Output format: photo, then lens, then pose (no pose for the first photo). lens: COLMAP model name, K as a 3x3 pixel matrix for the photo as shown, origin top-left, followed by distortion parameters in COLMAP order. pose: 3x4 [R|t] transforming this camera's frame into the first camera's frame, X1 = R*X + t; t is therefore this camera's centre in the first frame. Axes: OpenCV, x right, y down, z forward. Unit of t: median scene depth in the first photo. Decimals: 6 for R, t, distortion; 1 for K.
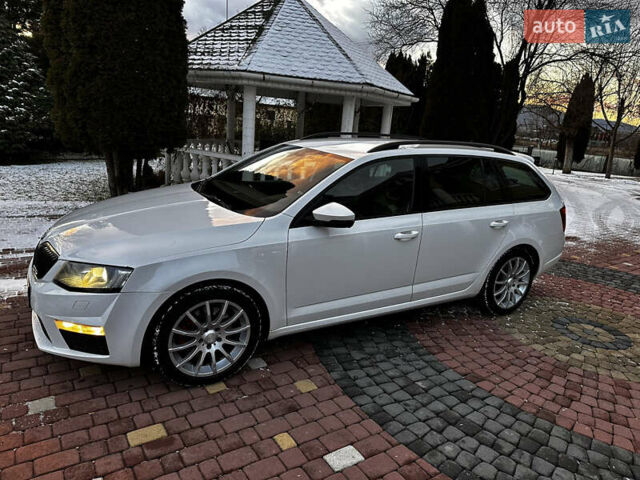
lens RADIAL K [[443.2, 0, 315.4], [0, 443.2, 236.6], [0, 0, 1]] dist [0.055681, -0.073277]
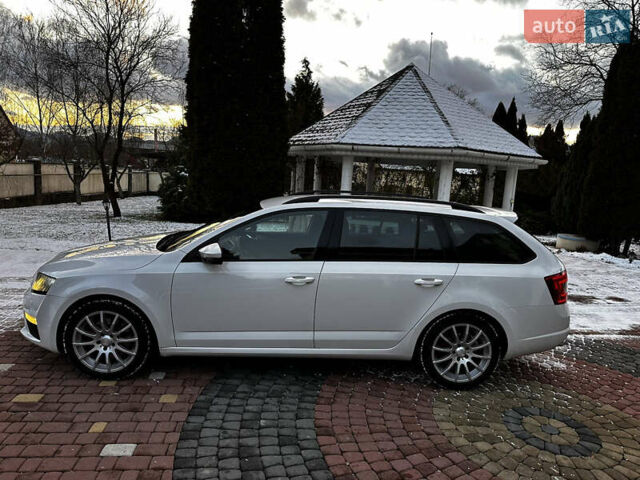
lens RADIAL K [[443.2, 0, 315.4], [0, 443.2, 236.6], [0, 0, 1]] dist [0.055681, -0.073277]
pose [[0.888828, 0.033993, -0.456978, 0.681829], [-0.104974, 0.985830, -0.130844, 0.027165], [0.446054, 0.164269, 0.879802, 0.067552]]
